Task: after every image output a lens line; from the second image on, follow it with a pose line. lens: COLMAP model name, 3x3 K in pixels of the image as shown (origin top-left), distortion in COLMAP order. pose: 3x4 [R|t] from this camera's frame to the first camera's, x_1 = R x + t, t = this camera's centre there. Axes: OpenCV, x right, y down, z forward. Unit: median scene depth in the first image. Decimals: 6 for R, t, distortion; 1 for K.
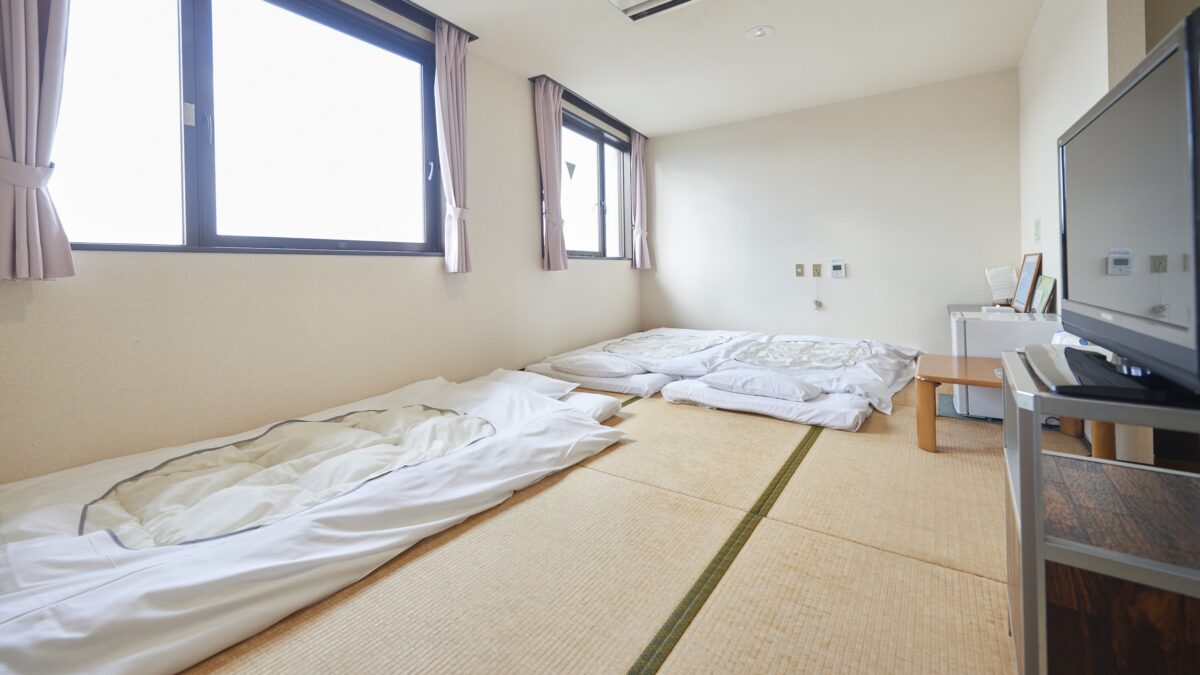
lens RADIAL K [[494.7, 0, 600.0], [0, 494.7, 337.5], [0, 0, 1]] dist [0.000454, 0.000079]
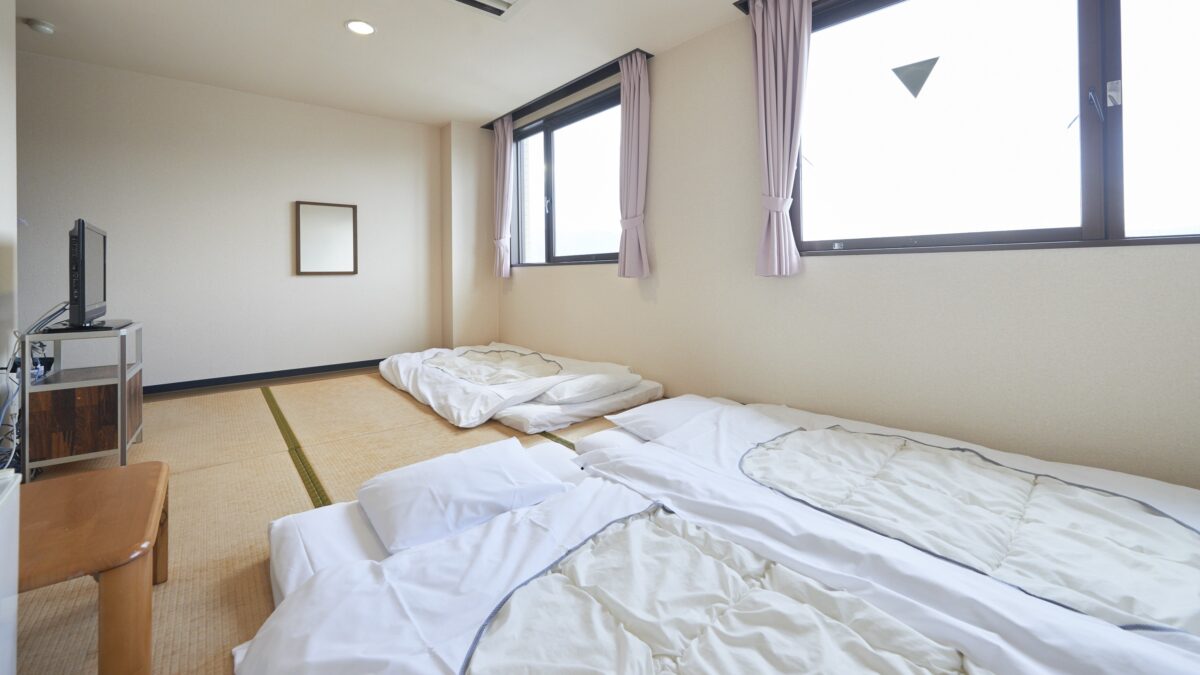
lens RADIAL K [[483.3, 0, 600.0], [0, 483.3, 337.5], [0, 0, 1]] dist [-0.001709, -0.000001]
pose [[-0.282634, 0.138228, -0.949216, 0.775901], [-0.118913, 0.976880, 0.177664, -0.182451], [0.951829, 0.163088, -0.259662, 1.238328]]
